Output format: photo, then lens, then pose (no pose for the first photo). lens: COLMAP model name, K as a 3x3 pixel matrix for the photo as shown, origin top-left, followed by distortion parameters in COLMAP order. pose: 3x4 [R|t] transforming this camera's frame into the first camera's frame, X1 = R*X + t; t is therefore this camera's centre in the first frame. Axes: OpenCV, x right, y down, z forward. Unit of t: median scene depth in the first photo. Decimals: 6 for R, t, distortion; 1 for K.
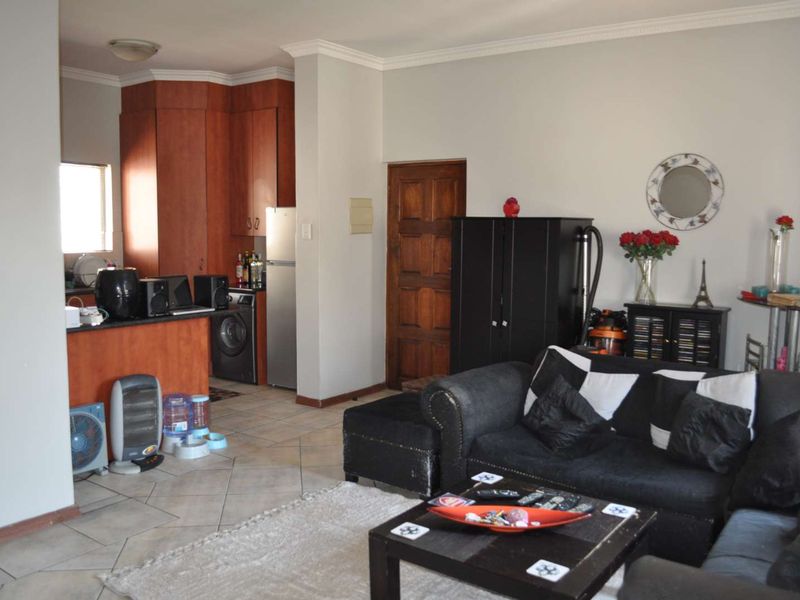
lens RADIAL K [[717.9, 0, 412.8], [0, 717.9, 299.0], [0, 0, 1]] dist [-0.072463, 0.001521]
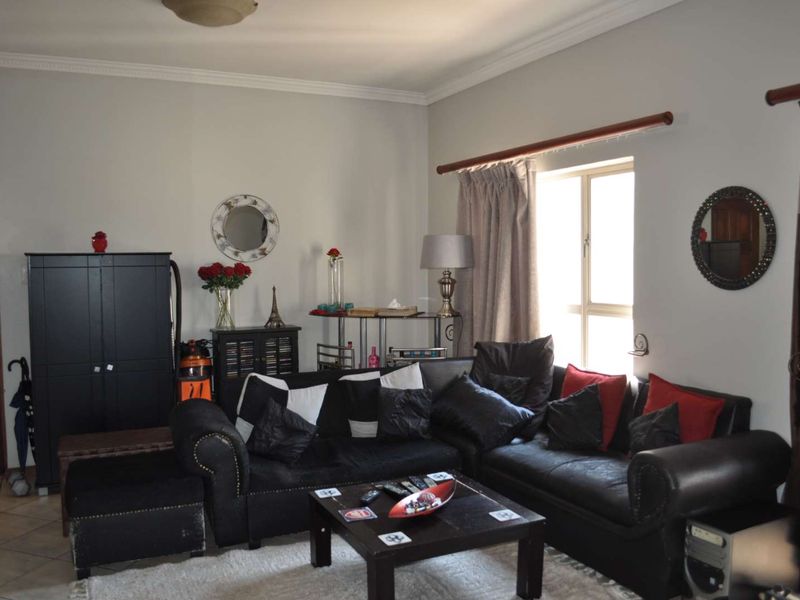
lens RADIAL K [[717.9, 0, 412.8], [0, 717.9, 299.0], [0, 0, 1]] dist [-0.072463, 0.001521]
pose [[0.467536, -0.064250, 0.881636, -0.518448], [0.099855, 0.994810, 0.019544, -0.034288], [-0.878316, 0.078898, 0.471525, 0.236053]]
